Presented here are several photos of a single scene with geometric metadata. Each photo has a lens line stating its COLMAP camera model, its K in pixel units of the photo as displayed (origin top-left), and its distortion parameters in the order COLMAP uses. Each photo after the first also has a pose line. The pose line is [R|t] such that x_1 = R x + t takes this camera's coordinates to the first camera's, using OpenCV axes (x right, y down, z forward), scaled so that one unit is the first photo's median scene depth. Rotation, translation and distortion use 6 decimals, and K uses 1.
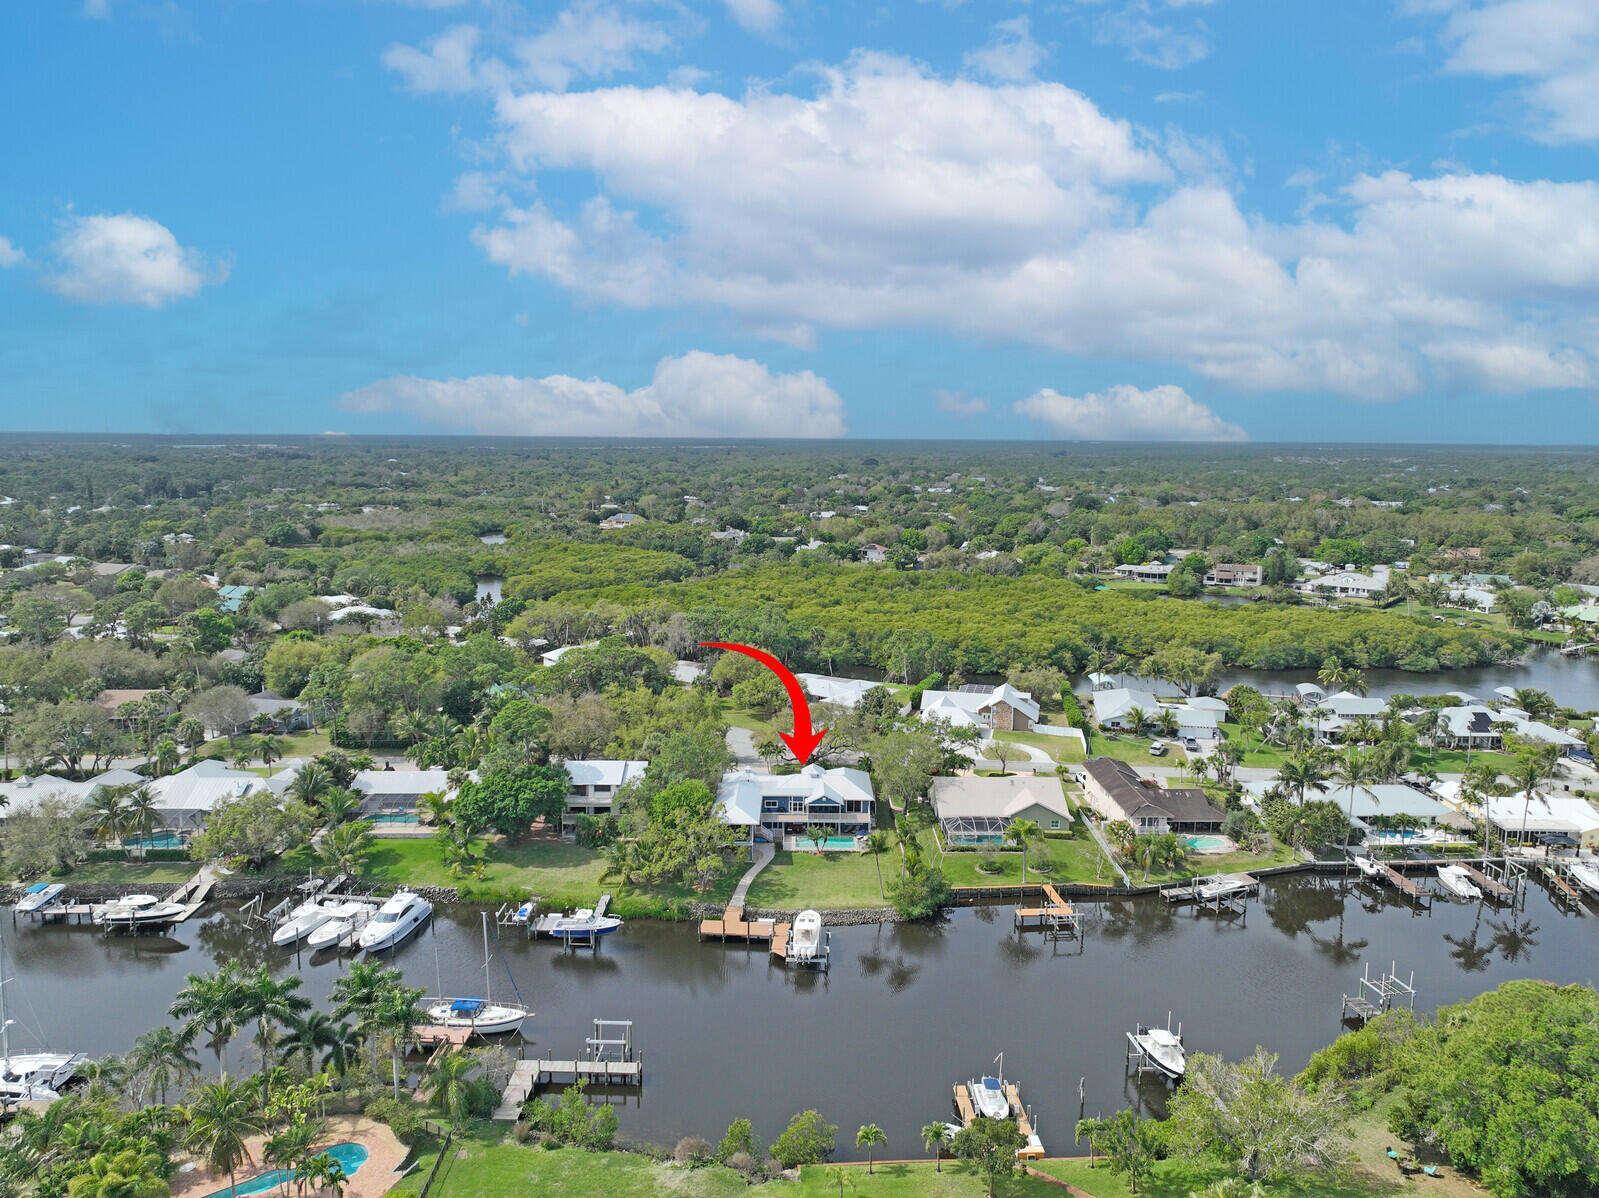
lens RADIAL K [[1123.1, 0, 793.3], [0, 1123.1, 609.4], [0, 0, 1]] dist [0.006656, 0.000861]
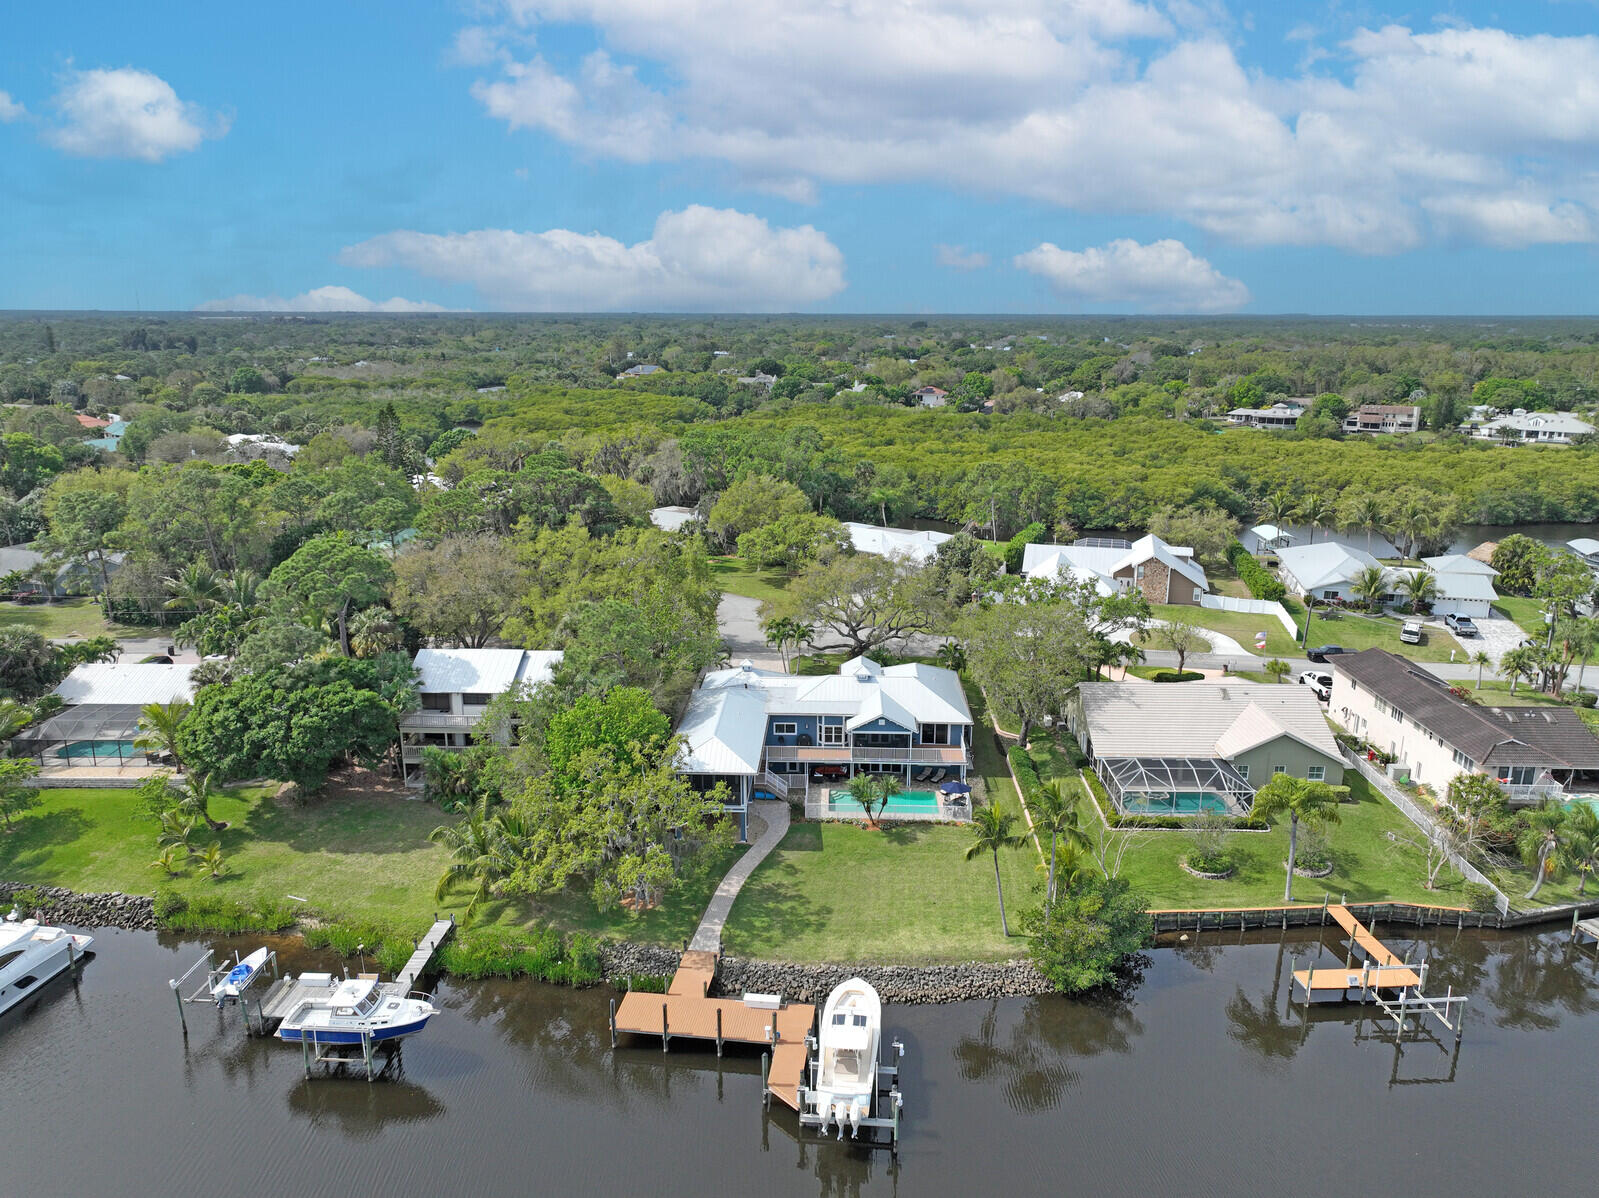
lens RADIAL K [[1123.1, 0, 801.4], [0, 1123.1, 595.6], [0, 0, 1]] dist [0.006656, 0.000861]
pose [[0.999533, 0.004936, -0.030149, 0.004441], [-0.002127, 0.995711, 0.092491, 0.053970], [0.030477, -0.092383, 0.995257, 0.433562]]
